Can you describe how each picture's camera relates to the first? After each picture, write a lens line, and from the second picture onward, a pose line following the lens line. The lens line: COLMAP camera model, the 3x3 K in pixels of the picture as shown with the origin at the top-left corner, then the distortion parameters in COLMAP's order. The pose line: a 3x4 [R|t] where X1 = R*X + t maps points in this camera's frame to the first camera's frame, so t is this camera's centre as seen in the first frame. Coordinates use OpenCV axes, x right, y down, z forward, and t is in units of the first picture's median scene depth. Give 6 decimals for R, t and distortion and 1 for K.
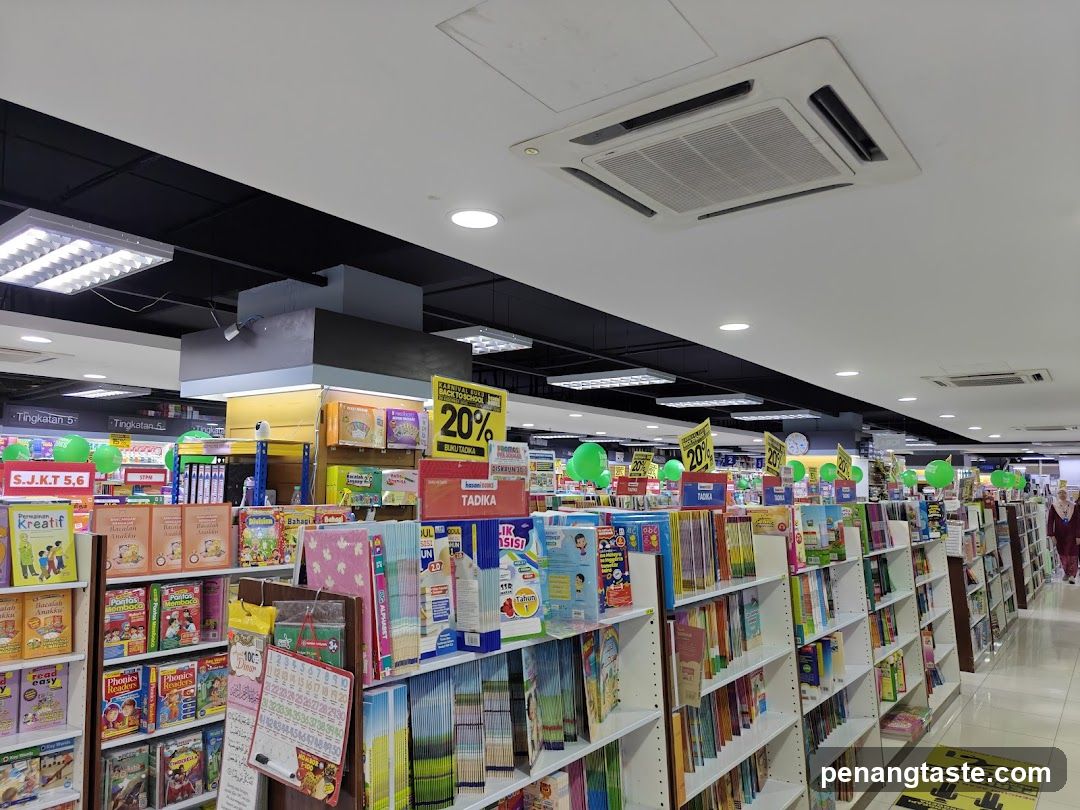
lens RADIAL K [[731.3, 0, 544.8], [0, 731.3, 409.9], [0, 0, 1]] dist [0.018907, -0.030791]
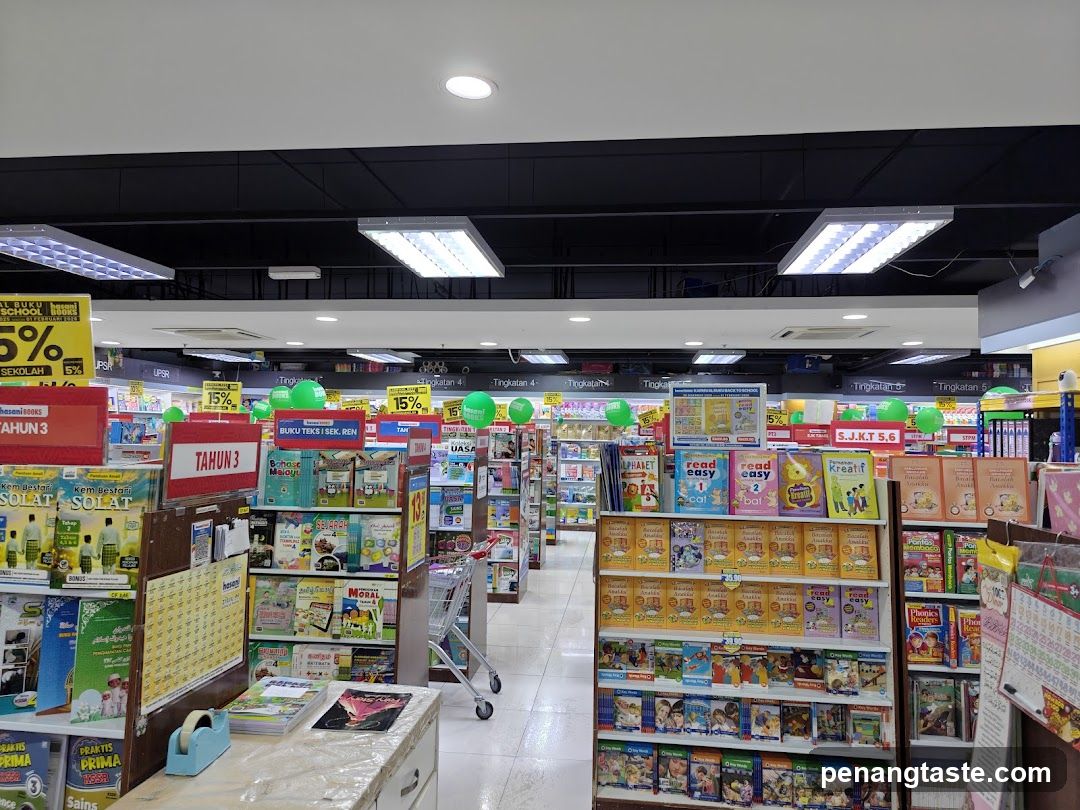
lens RADIAL K [[731.3, 0, 541.0], [0, 731.3, 401.2], [0, 0, 1]] dist [0.018907, -0.030791]
pose [[0.505908, -0.045514, -0.861386, 0.096386], [0.077707, 0.996951, -0.007038, 0.012774], [0.859080, -0.063375, 0.507902, -0.036294]]
